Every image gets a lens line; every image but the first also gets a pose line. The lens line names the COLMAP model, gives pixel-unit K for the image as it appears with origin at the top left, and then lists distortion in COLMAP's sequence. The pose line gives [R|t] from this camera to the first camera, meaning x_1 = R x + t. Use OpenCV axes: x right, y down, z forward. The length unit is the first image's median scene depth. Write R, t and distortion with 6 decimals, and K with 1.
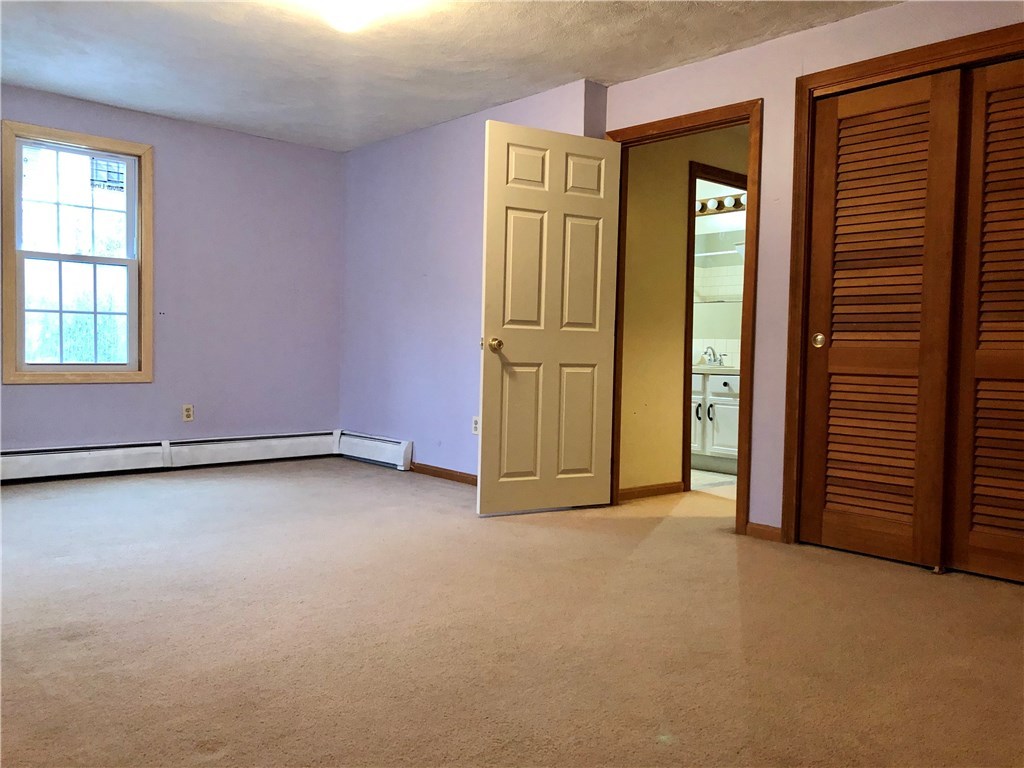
lens RADIAL K [[836.1, 0, 512.0], [0, 836.1, 384.0], [0, 0, 1]] dist [0.004830, -0.001304]
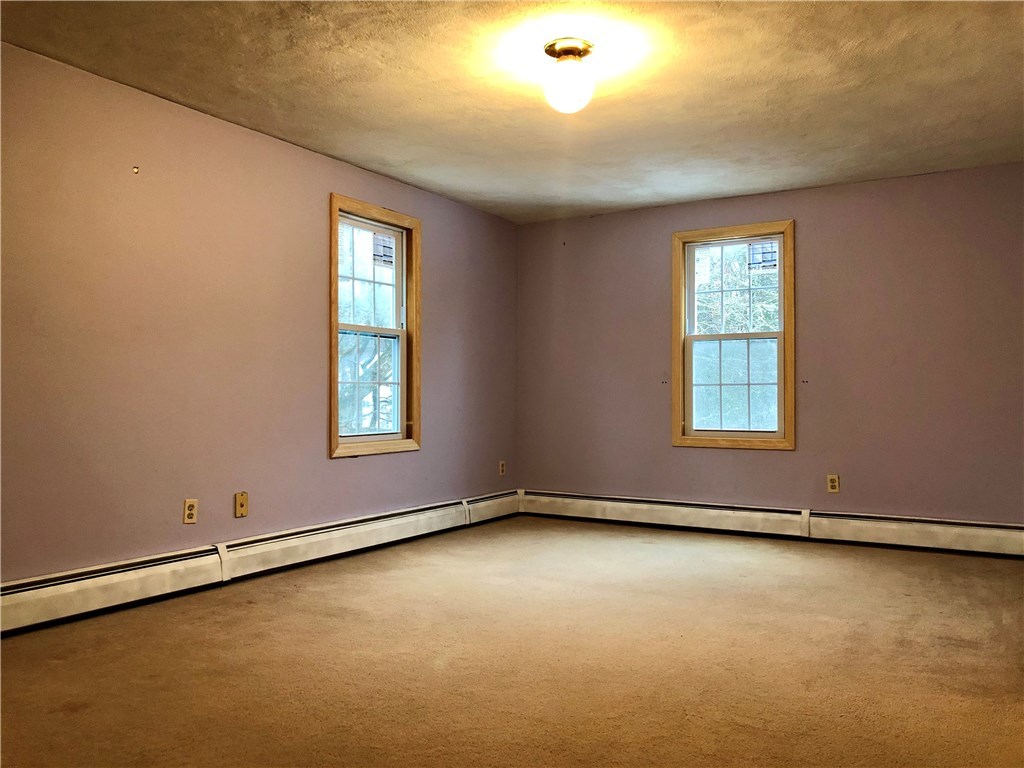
lens RADIAL K [[836.1, 0, 512.0], [0, 836.1, 384.0], [0, 0, 1]] dist [0.004830, -0.001304]
pose [[0.282927, -0.044412, -0.958113, 0.458162], [-0.041454, 0.997428, -0.058476, -0.008673], [0.958245, 0.056262, 0.280358, 0.399439]]
